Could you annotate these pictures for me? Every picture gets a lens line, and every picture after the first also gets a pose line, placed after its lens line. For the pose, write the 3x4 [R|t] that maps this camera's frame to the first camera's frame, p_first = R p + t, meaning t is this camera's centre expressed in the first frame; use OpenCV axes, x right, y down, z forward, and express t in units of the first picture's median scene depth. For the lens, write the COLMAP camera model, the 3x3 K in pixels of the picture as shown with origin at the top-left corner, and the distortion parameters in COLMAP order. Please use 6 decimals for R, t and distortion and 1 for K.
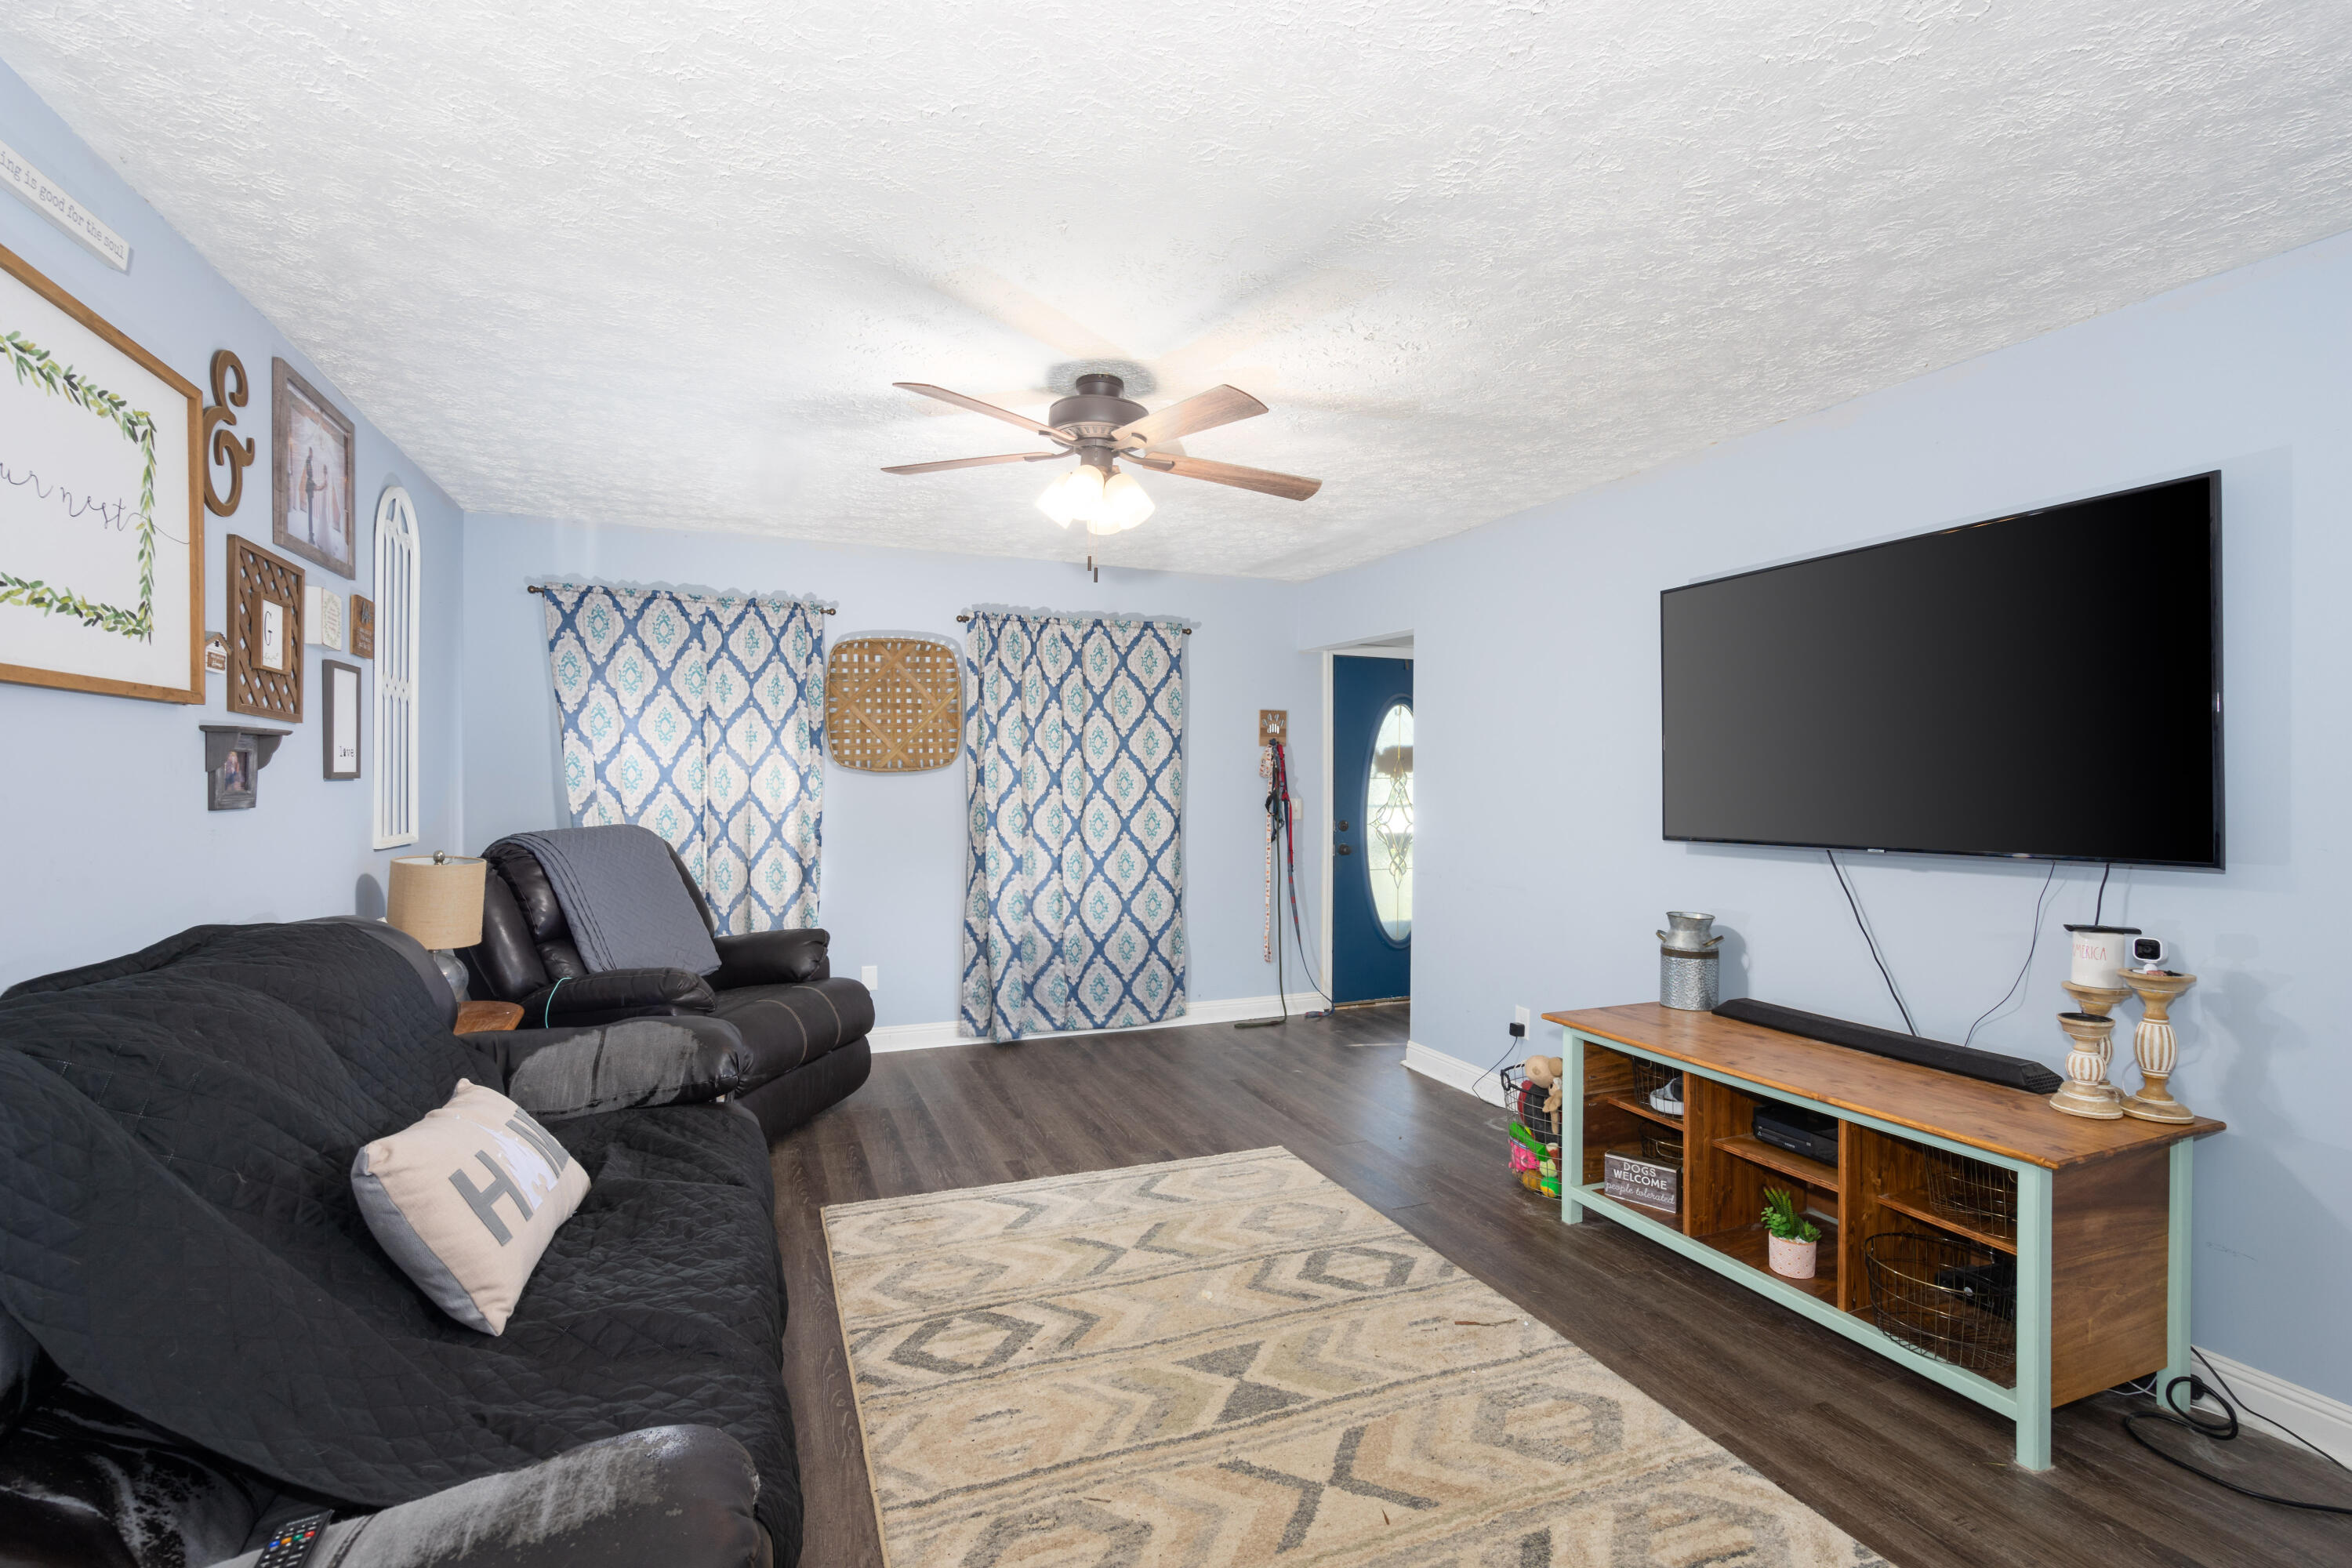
lens RADIAL K [[1070.4, 0, 1178.7], [0, 1070.4, 787.4], [0, 0, 1]] dist [-0.003757, 0.000421]
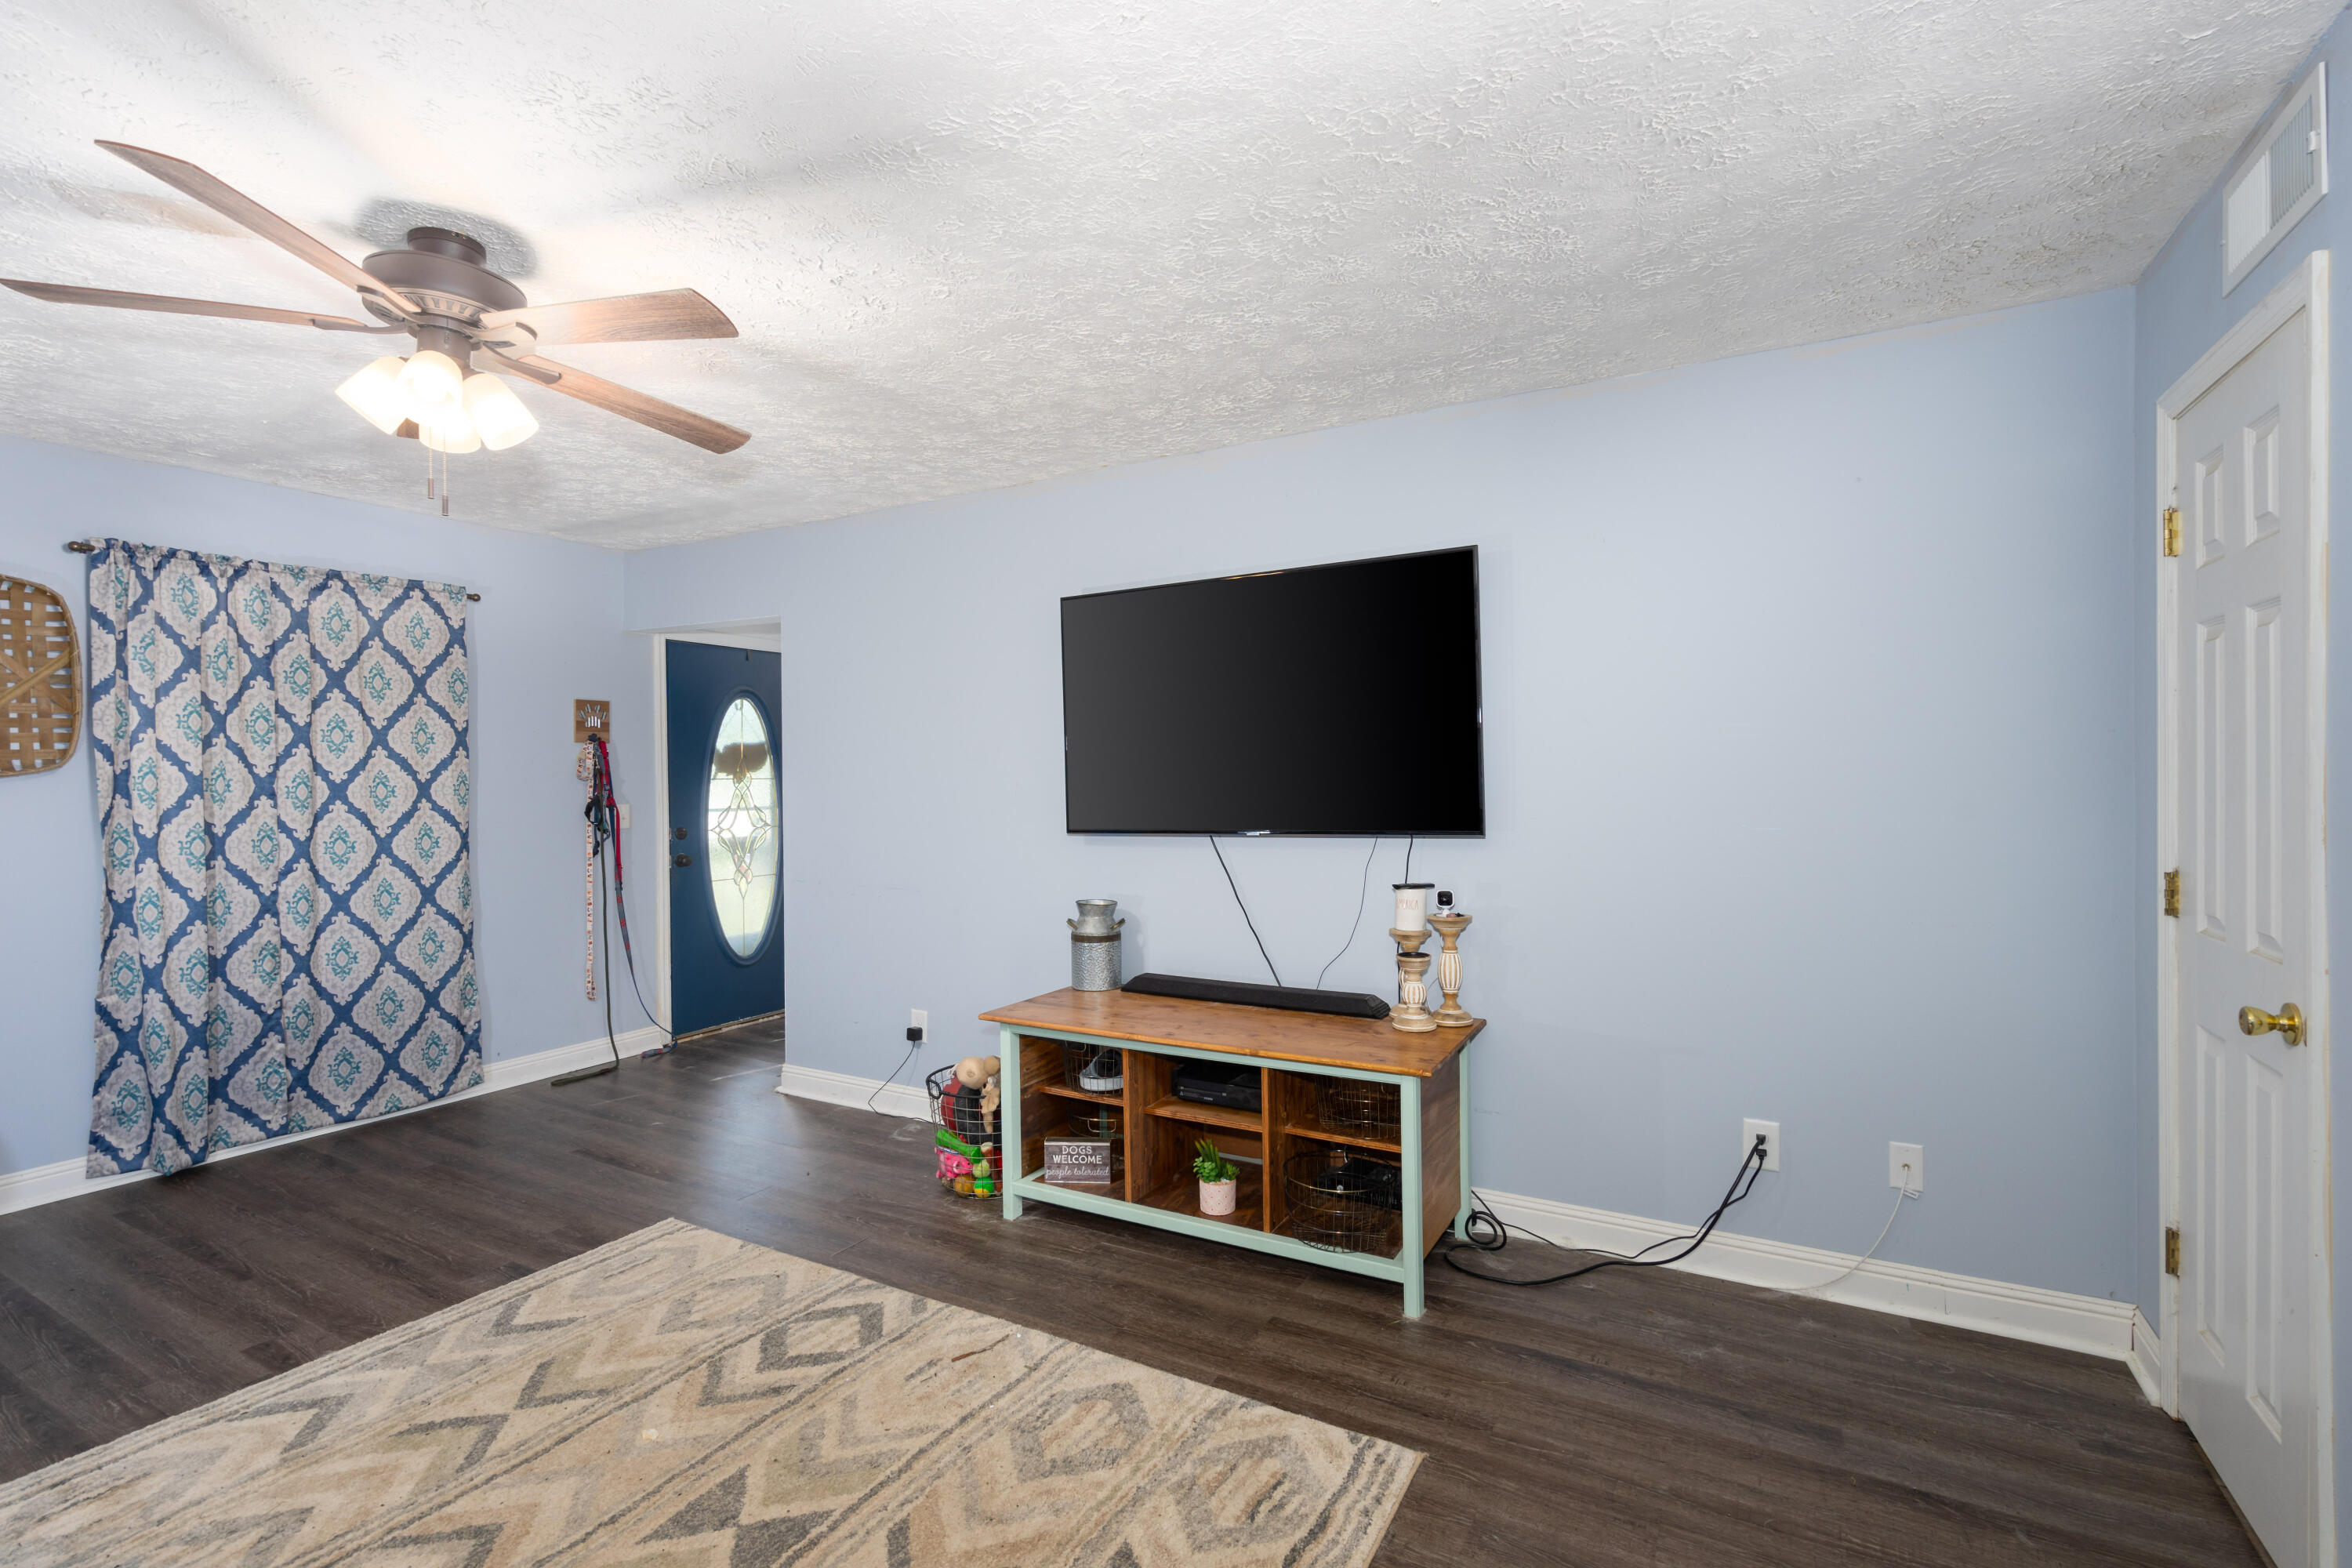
lens RADIAL K [[1058.7, 0, 1178.7], [0, 1058.7, 778.5], [0, 0, 1]] dist [-0.013760, 0.005887]
pose [[0.784822, -0.014778, 0.619546, -0.114696], [0.018763, 0.999824, 0.000081, -0.003016], [-0.619438, 0.011561, 0.784961, 0.114049]]
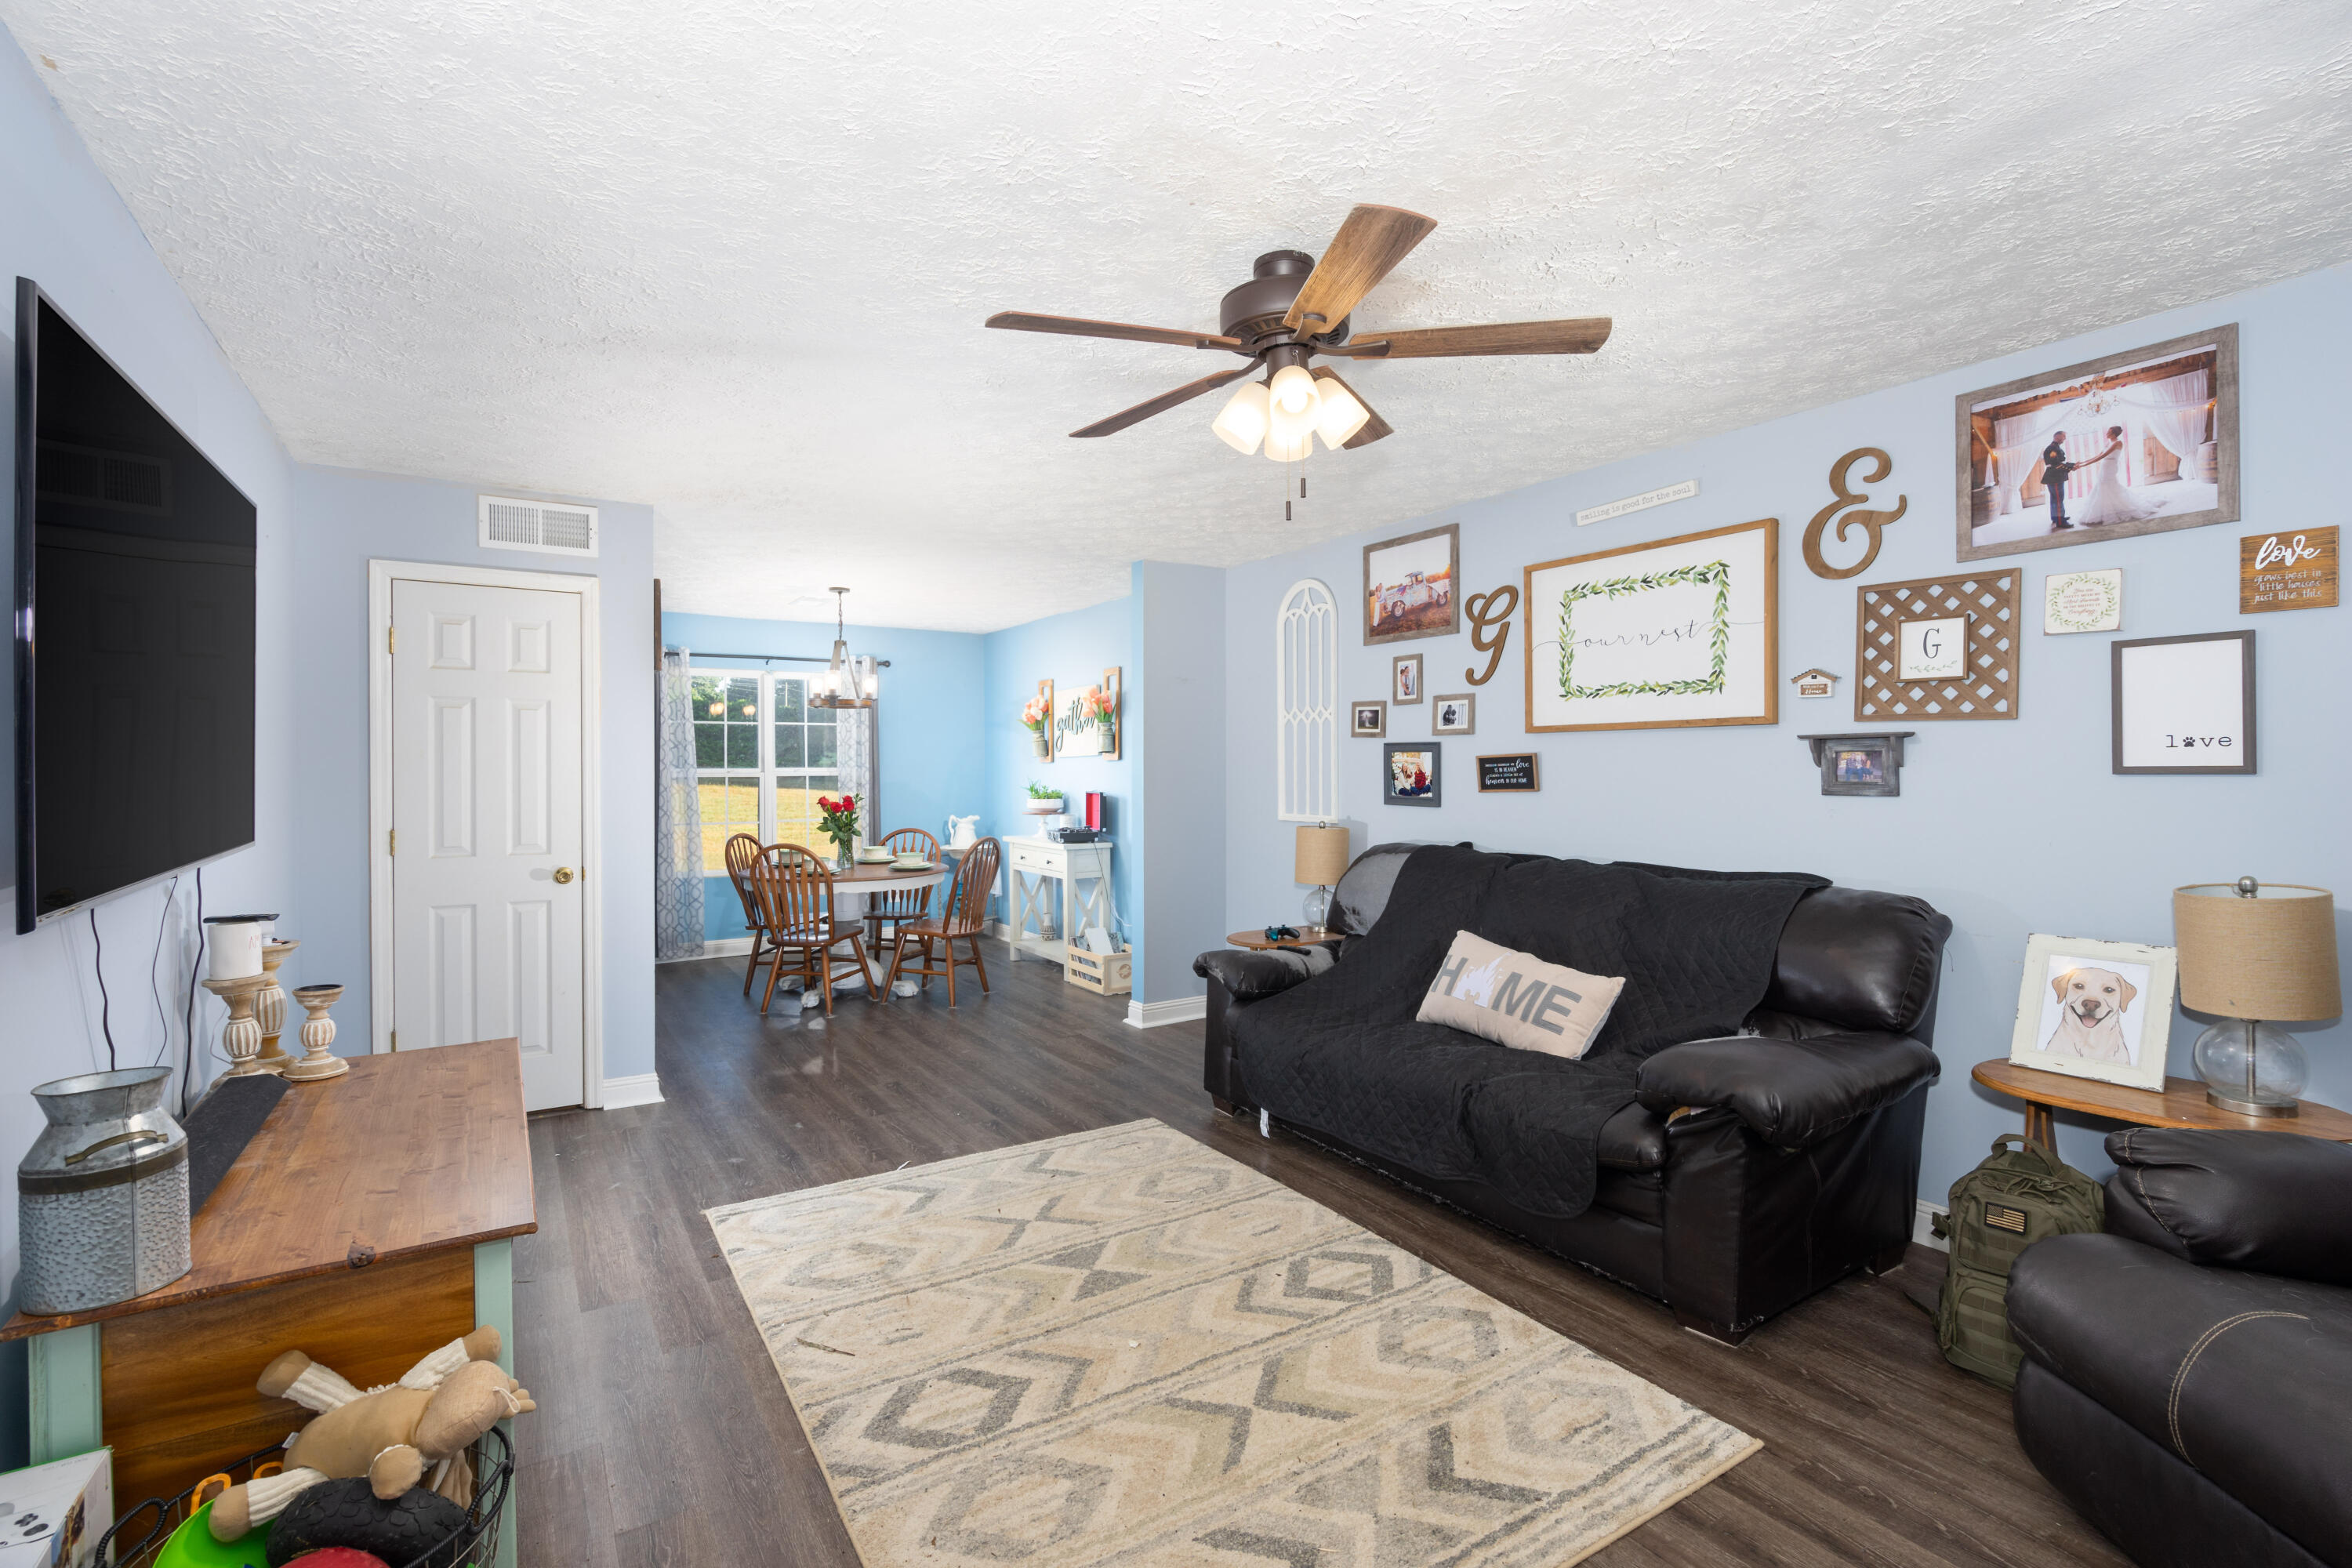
lens RADIAL K [[1068.3, 0, 1178.6], [0, 1068.3, 763.1], [0, 0, 1]] dist [-0.002296, 0.000472]
pose [[-0.983996, -0.002852, -0.178170, 0.123569], [-0.003702, 0.999983, 0.004440, -0.015966], [0.178154, 0.005029, -0.983990, 1.532843]]
